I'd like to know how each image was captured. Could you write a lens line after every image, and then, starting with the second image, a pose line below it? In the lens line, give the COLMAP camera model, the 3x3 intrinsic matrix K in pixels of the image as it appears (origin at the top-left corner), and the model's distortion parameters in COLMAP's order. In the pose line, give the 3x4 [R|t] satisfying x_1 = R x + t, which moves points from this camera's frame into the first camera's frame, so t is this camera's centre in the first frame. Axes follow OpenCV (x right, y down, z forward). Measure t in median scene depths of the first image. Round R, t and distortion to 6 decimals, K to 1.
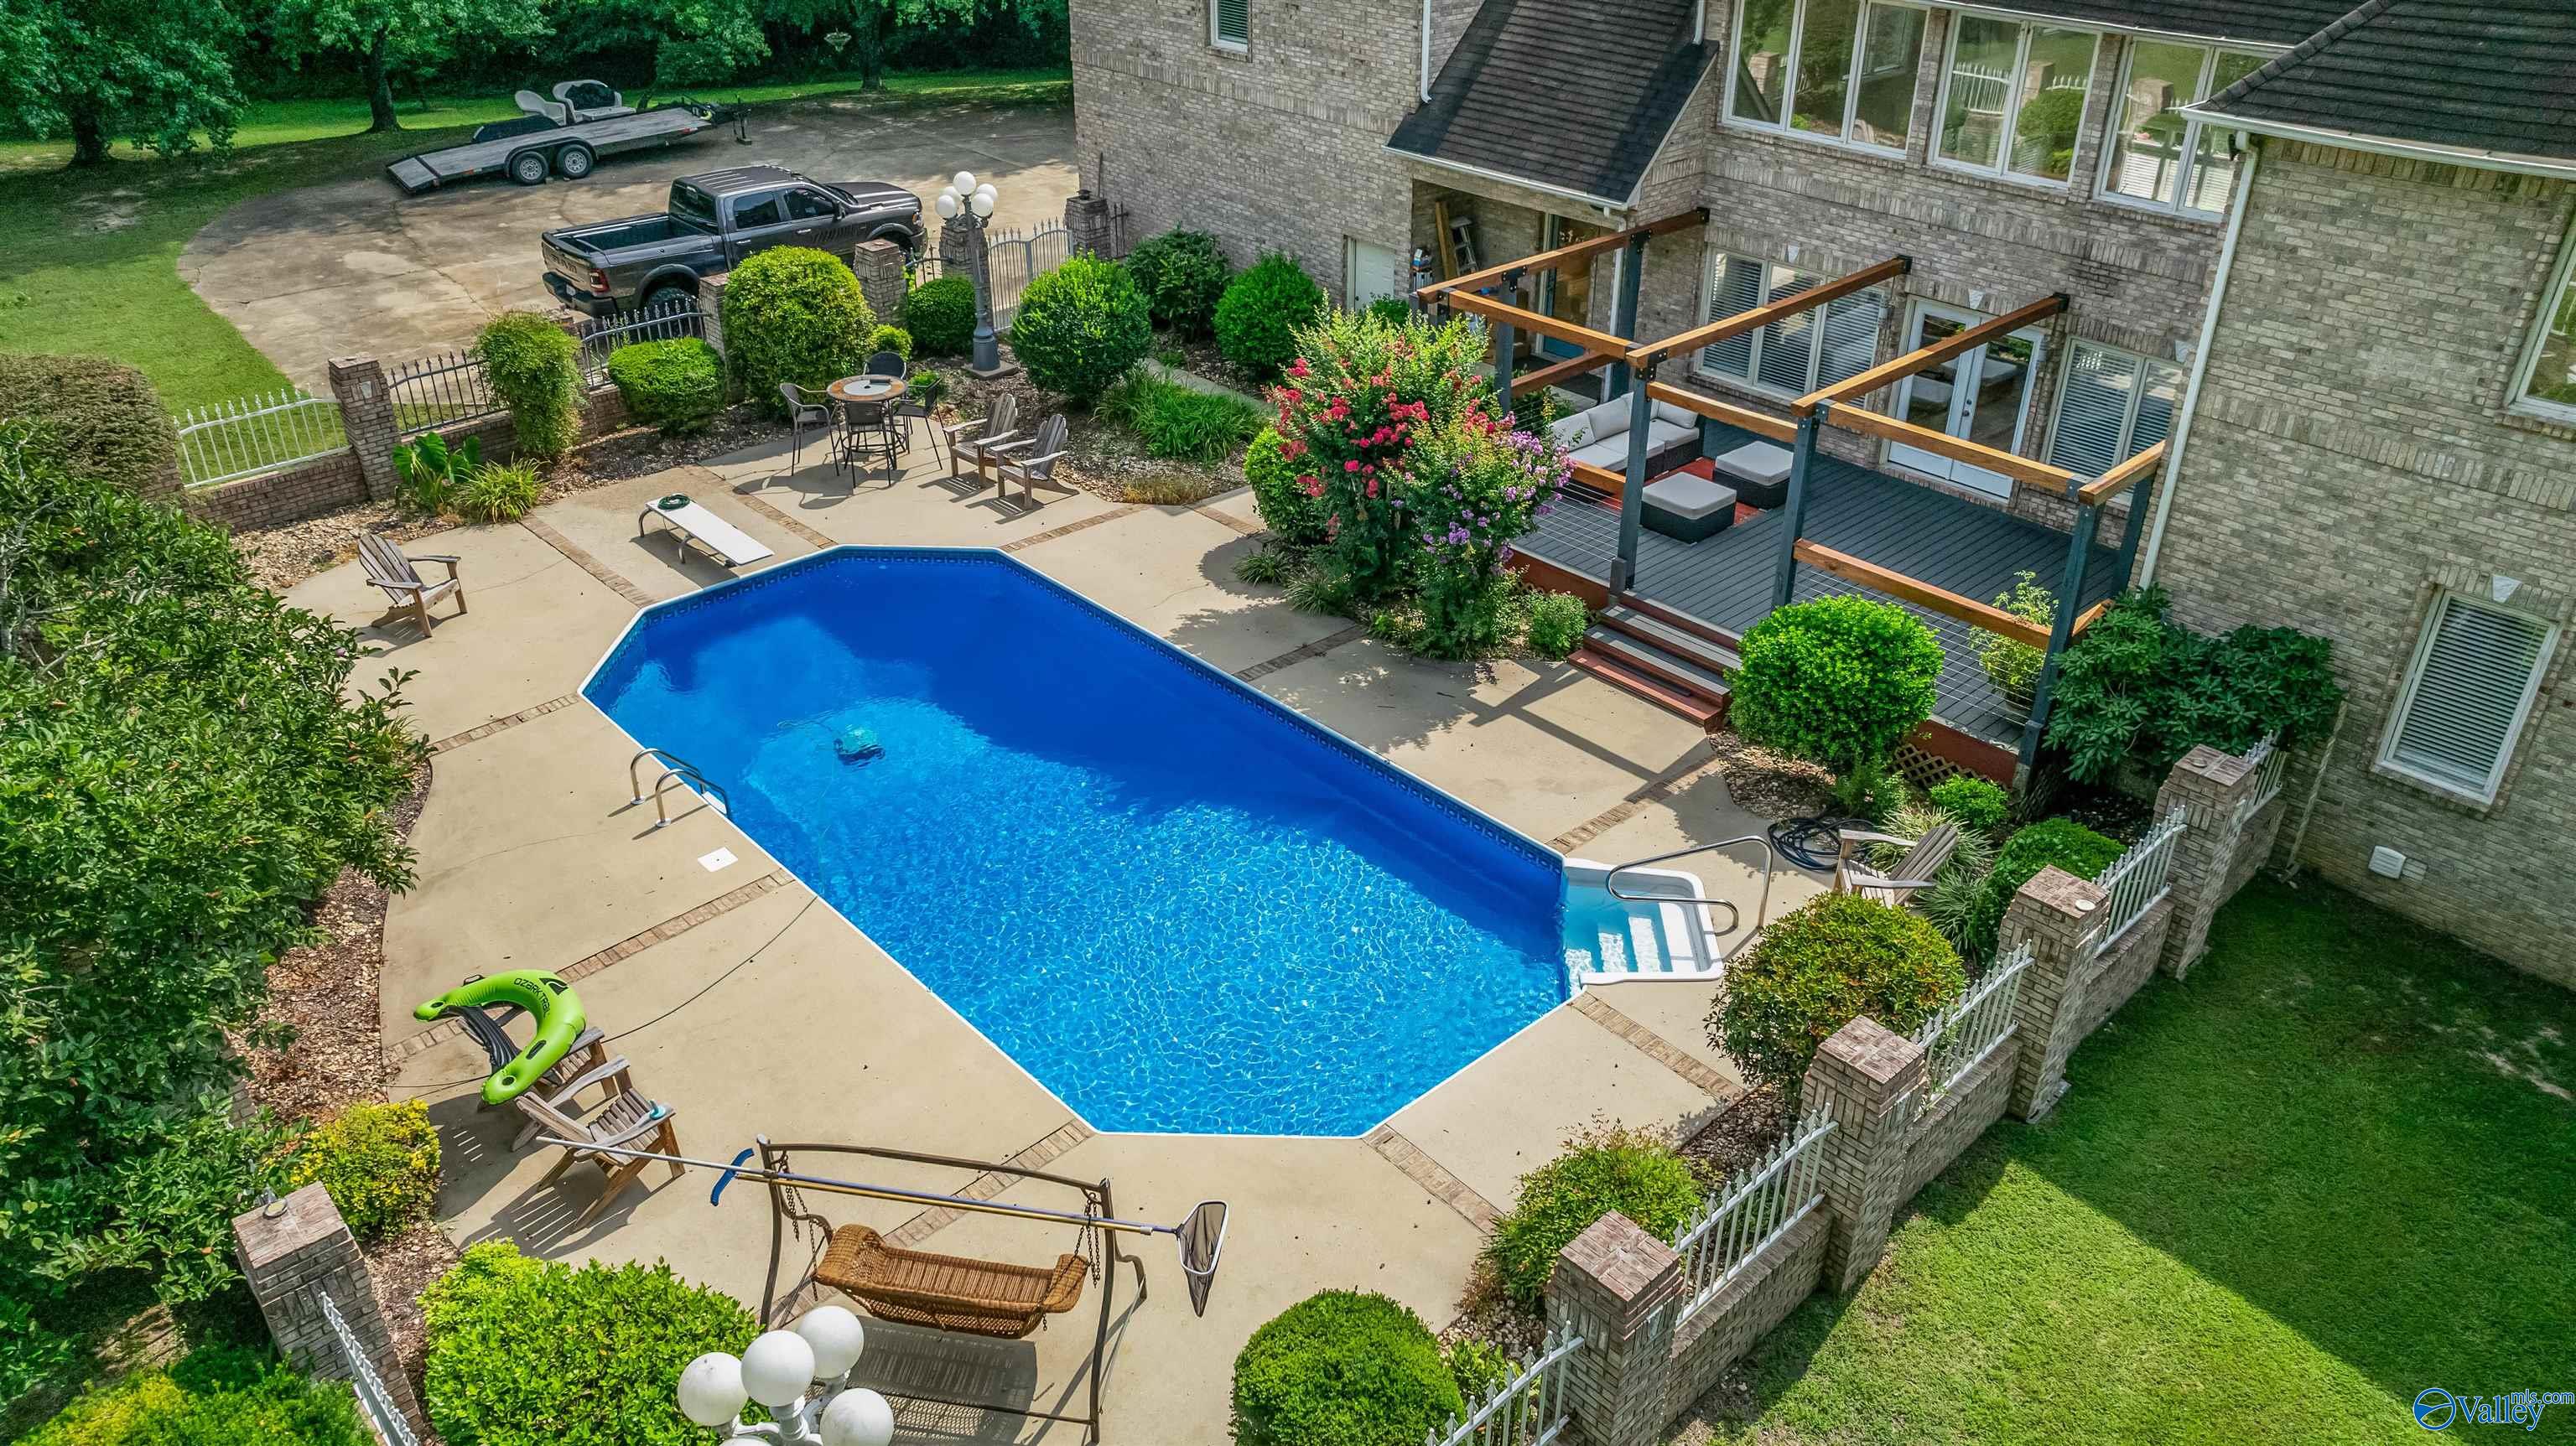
lens RADIAL K [[1796.8, 0, 1288.0], [0, 1796.8, 723.0], [0, 0, 1]] dist [-0.025681, -0.000611]
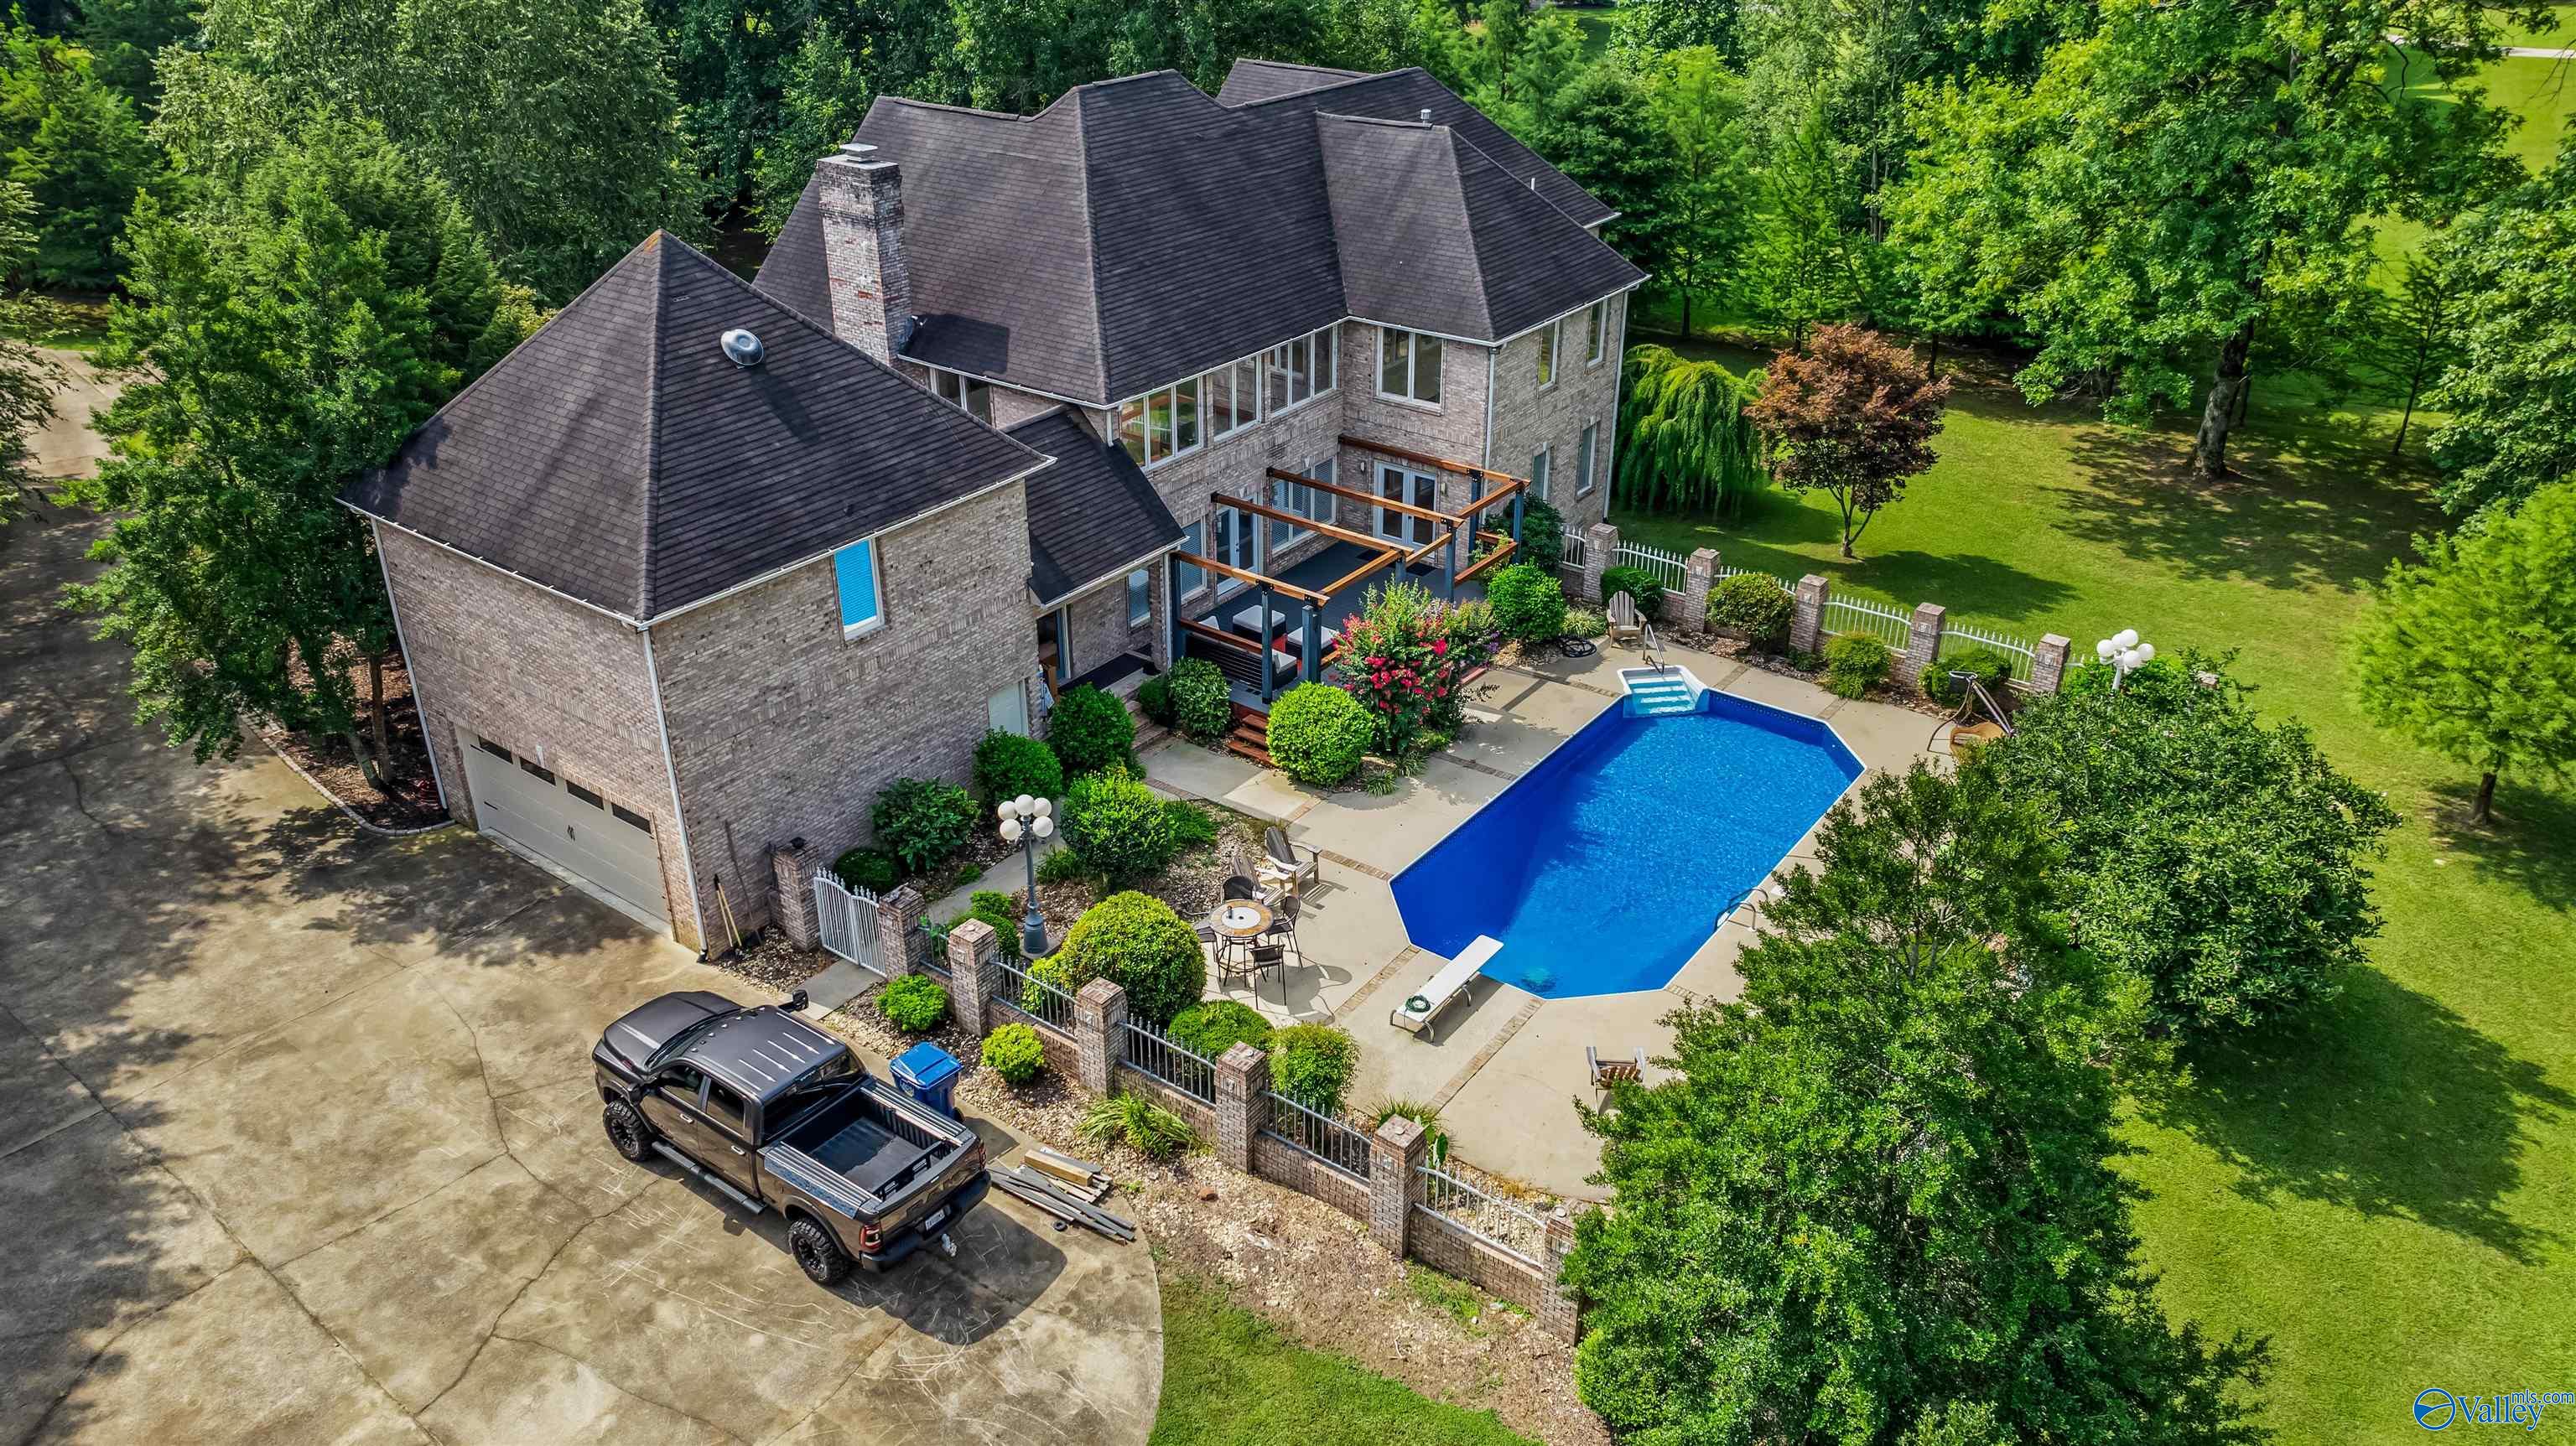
lens RADIAL K [[1796.8, 0, 1288.0], [0, 1796.8, 723.0], [0, 0, 1]] dist [-0.025681, -0.000611]
pose [[-0.197486, -0.451730, 0.870023, -1.384866], [0.494990, 0.720103, 0.486247, -0.957021], [-0.846158, 0.526679, 0.081391, 0.913115]]
